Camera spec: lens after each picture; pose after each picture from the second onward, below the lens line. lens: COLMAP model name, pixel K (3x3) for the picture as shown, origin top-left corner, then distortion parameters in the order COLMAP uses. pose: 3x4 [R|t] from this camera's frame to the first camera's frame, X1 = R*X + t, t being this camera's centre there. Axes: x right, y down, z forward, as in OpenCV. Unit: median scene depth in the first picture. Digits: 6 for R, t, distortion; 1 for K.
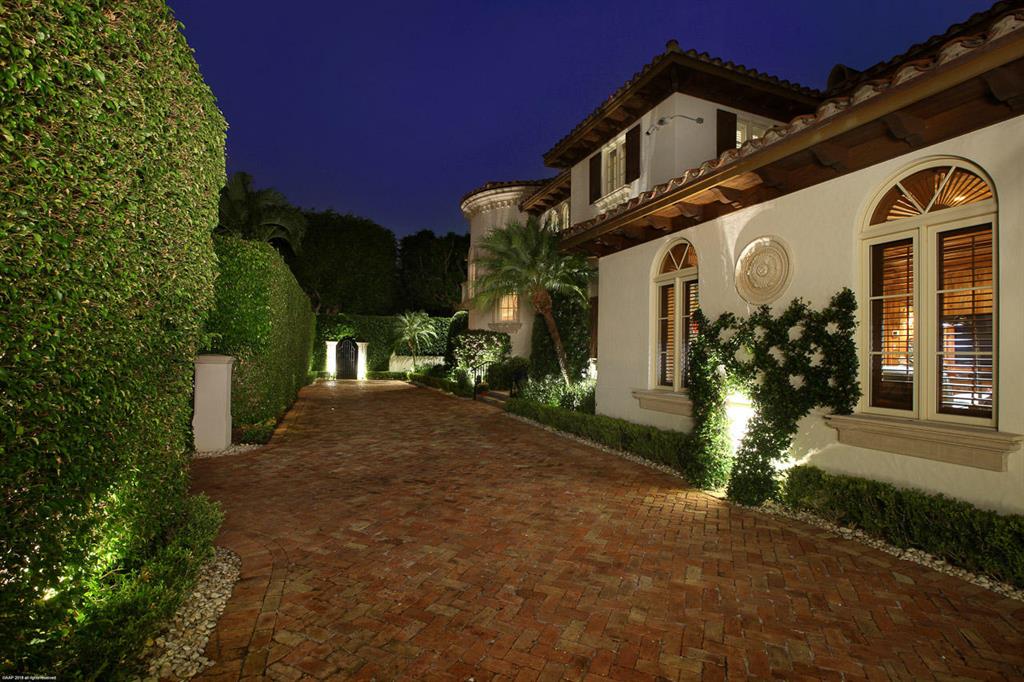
lens RADIAL K [[476.8, 0, 512.0], [0, 476.8, 341.0], [0, 0, 1]] dist [-0.069532, 0.000122]
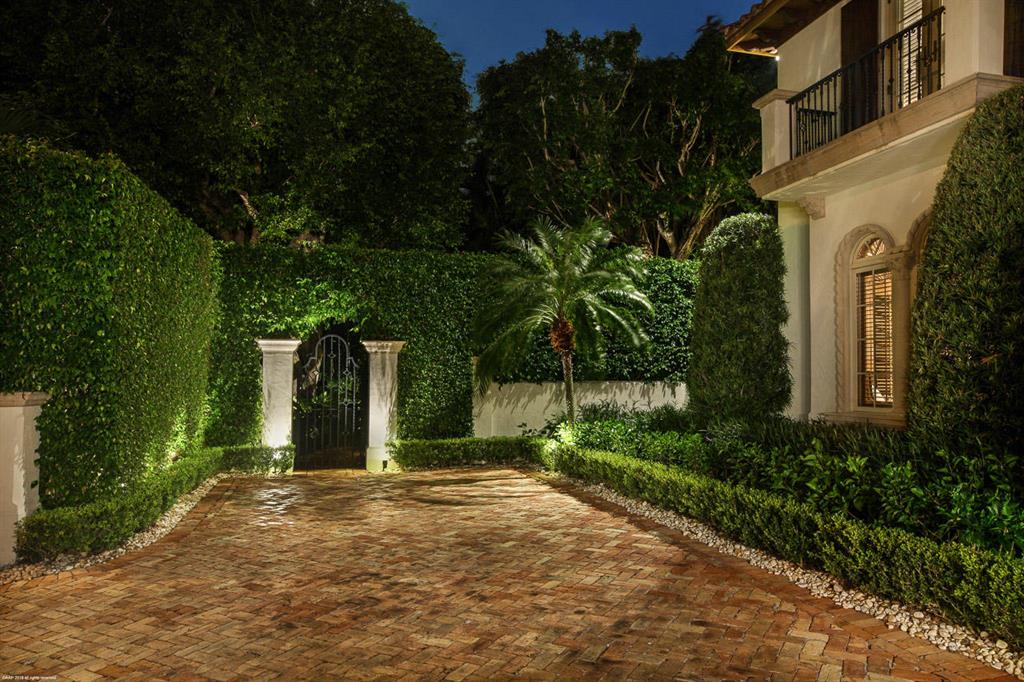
lens RADIAL K [[735.8, 0, 512.0], [0, 735.8, 341.0], [0, 0, 1]] dist [0.000388, -0.000097]
pose [[0.989300, -0.022855, -0.144098, -0.173484], [0.020304, 0.999610, -0.019148, 0.013520], [0.144479, 0.016017, 0.989378, 0.567874]]
